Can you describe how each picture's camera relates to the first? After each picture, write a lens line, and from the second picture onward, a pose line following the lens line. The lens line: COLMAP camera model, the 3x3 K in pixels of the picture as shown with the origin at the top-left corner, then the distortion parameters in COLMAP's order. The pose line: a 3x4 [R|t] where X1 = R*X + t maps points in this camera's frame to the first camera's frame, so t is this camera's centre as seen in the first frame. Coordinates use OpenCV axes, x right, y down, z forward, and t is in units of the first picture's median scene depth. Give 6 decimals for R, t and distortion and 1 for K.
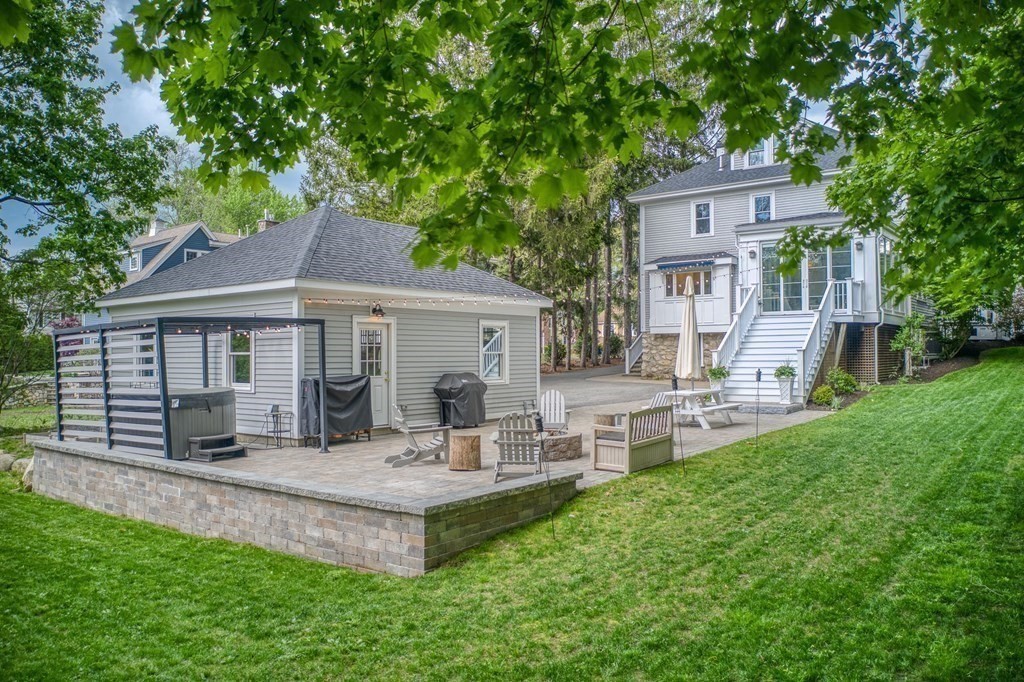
lens RADIAL K [[820.4, 0, 512.7], [0, 820.4, 357.7], [0, 0, 1]] dist [-0.119688, 0.005112]
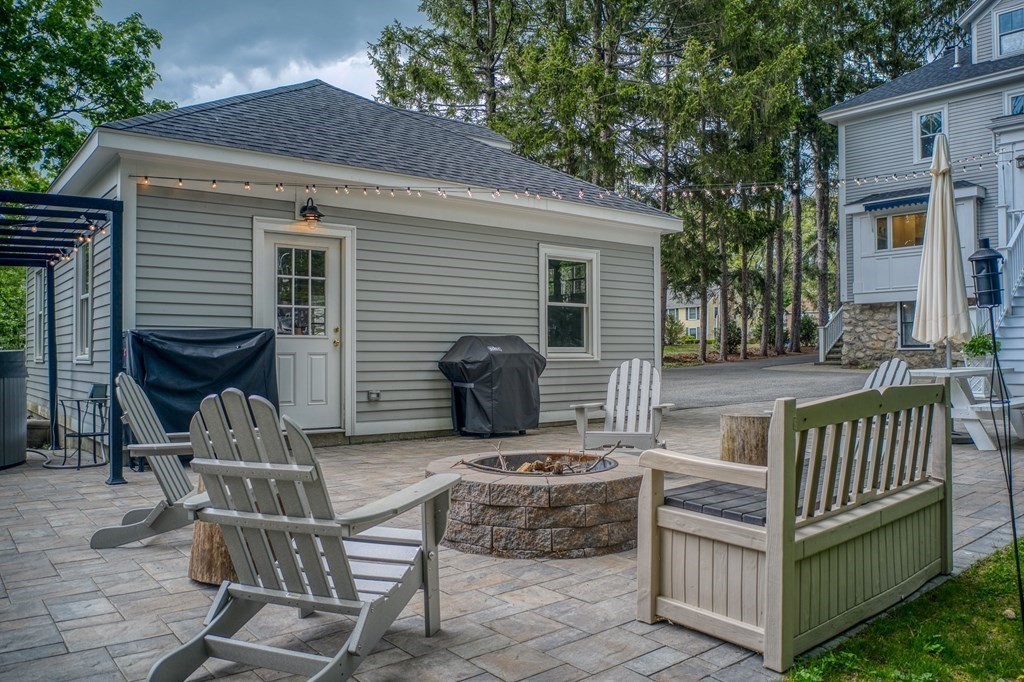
lens RADIAL K [[820.4, 0, 512.7], [0, 820.4, 357.7], [0, 0, 1]] dist [-0.119688, 0.005112]
pose [[0.973173, 0.004301, -0.230036, 0.041017], [-0.004462, 0.999990, -0.000180, 0.018408], [0.230032, 0.001201, 0.973182, 0.259555]]
